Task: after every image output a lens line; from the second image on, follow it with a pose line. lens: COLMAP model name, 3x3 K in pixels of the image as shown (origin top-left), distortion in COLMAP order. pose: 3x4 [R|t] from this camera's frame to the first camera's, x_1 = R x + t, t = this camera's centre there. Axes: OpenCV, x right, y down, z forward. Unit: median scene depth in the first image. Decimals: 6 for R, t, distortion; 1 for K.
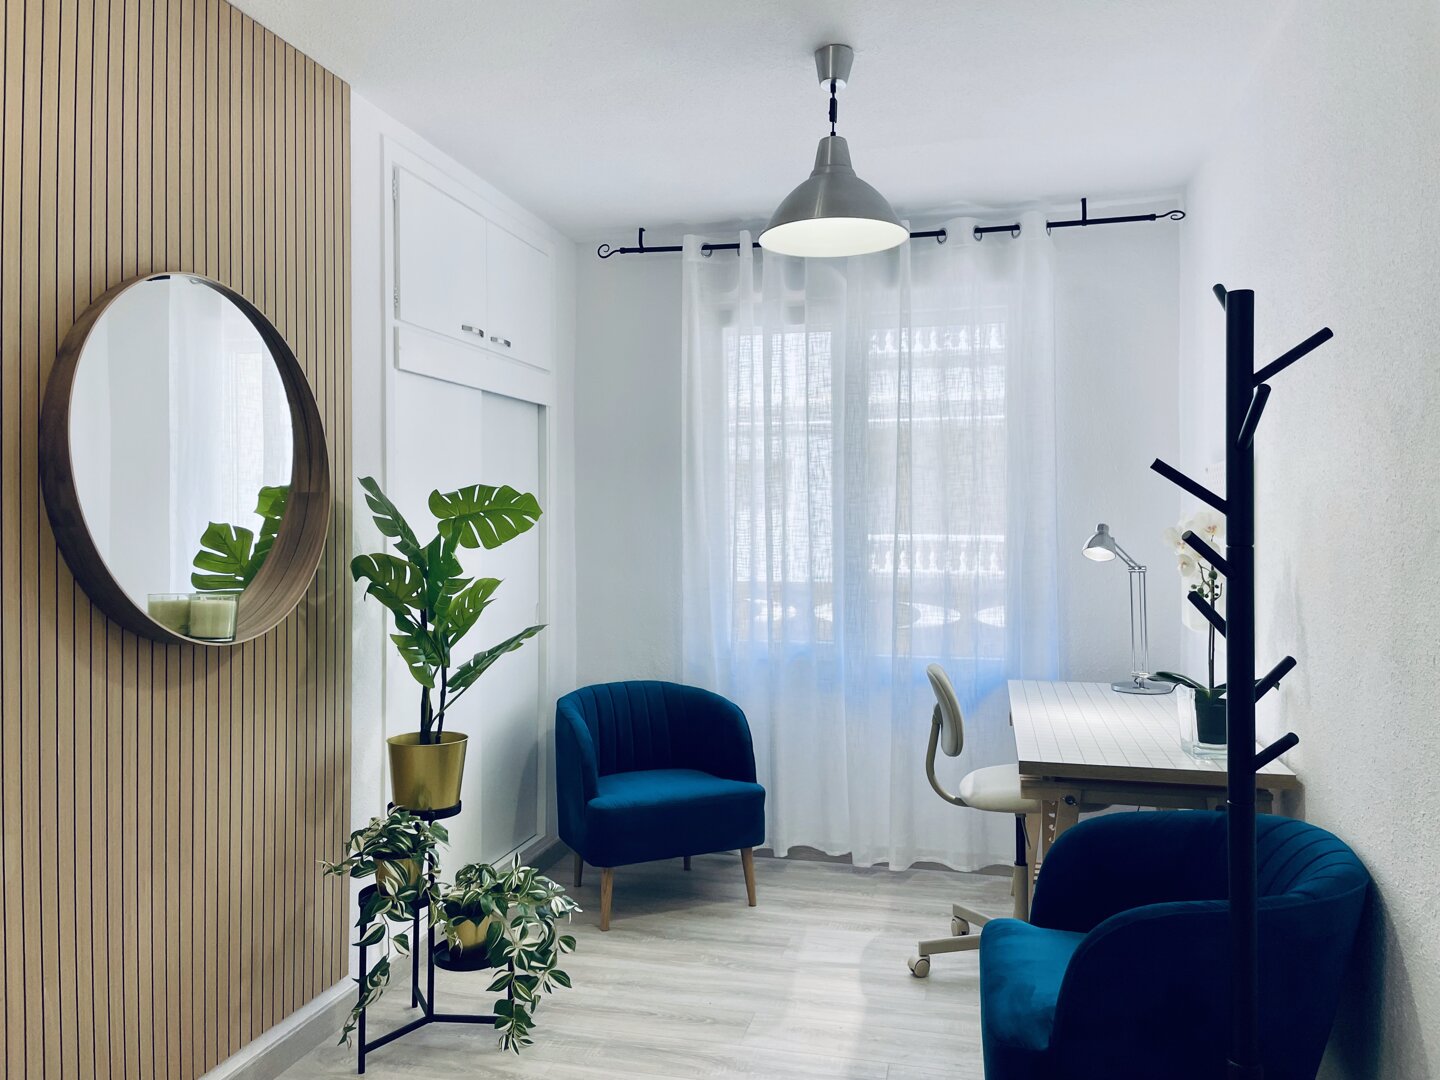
lens RADIAL K [[1094.7, 0, 723.0], [0, 1094.7, 532.4], [0, 0, 1]] dist [0.030296, -0.006210]
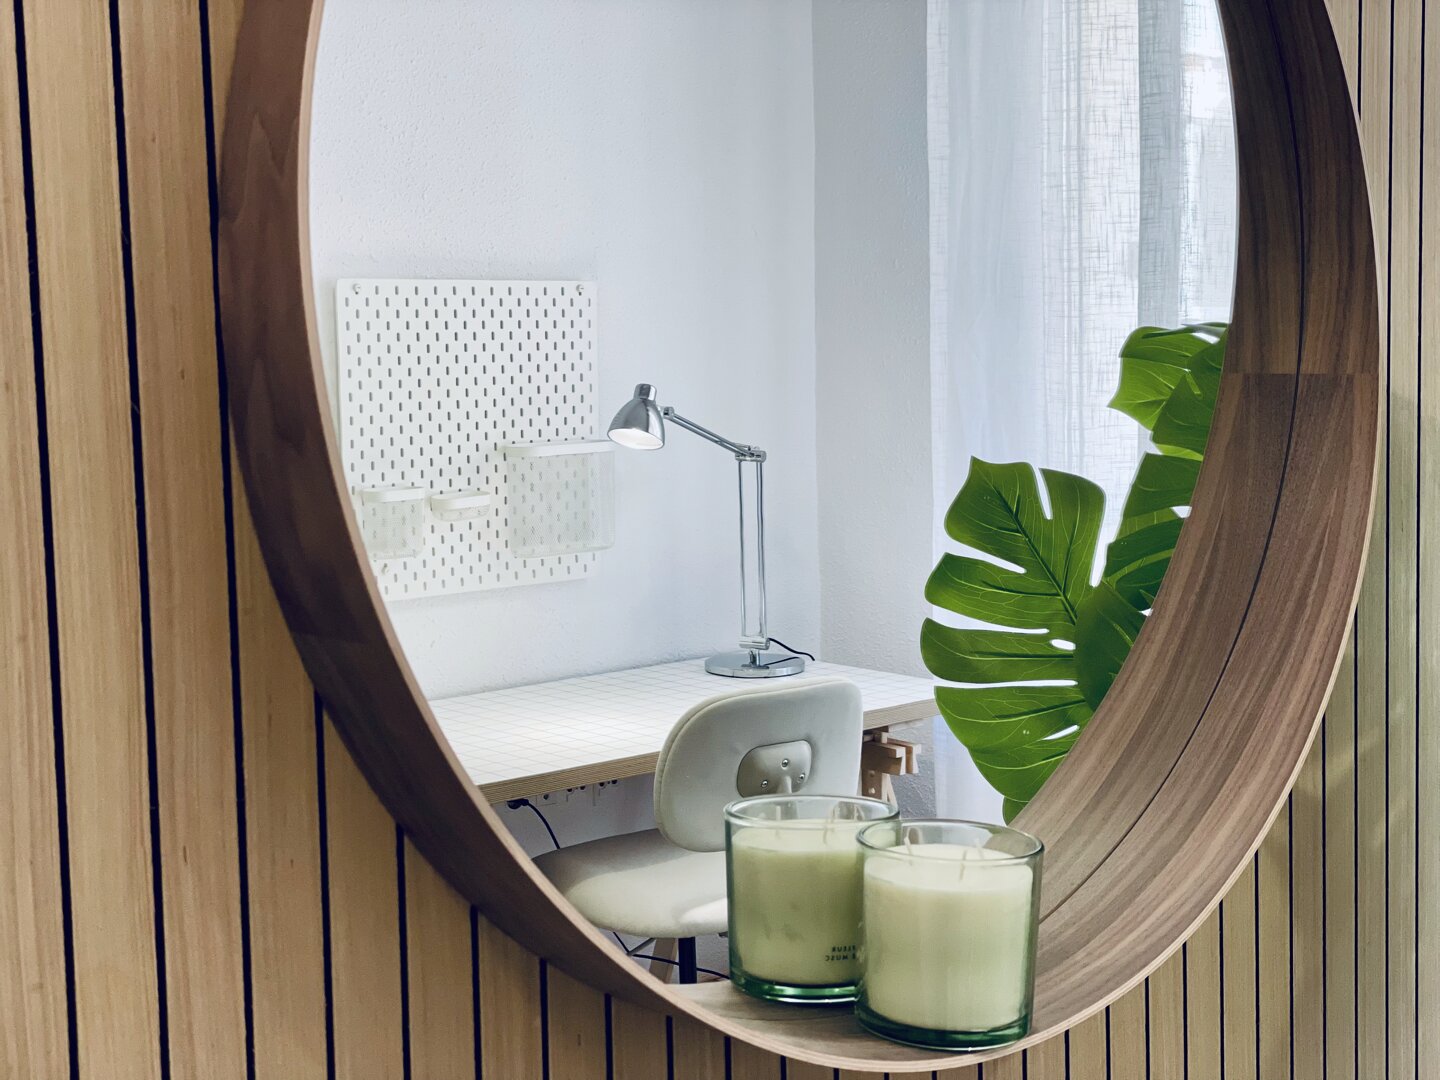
lens RADIAL K [[2183.4, 0, 721.7], [0, 2183.4, 540.0], [0, 0, 1]] dist [0.064170, 0.000000]
pose [[0.832931, 0.032589, -0.552416, -0.189048], [0.022223, 0.995489, 0.092235, -0.044999], [0.552930, -0.089101, 0.828450, 0.459240]]
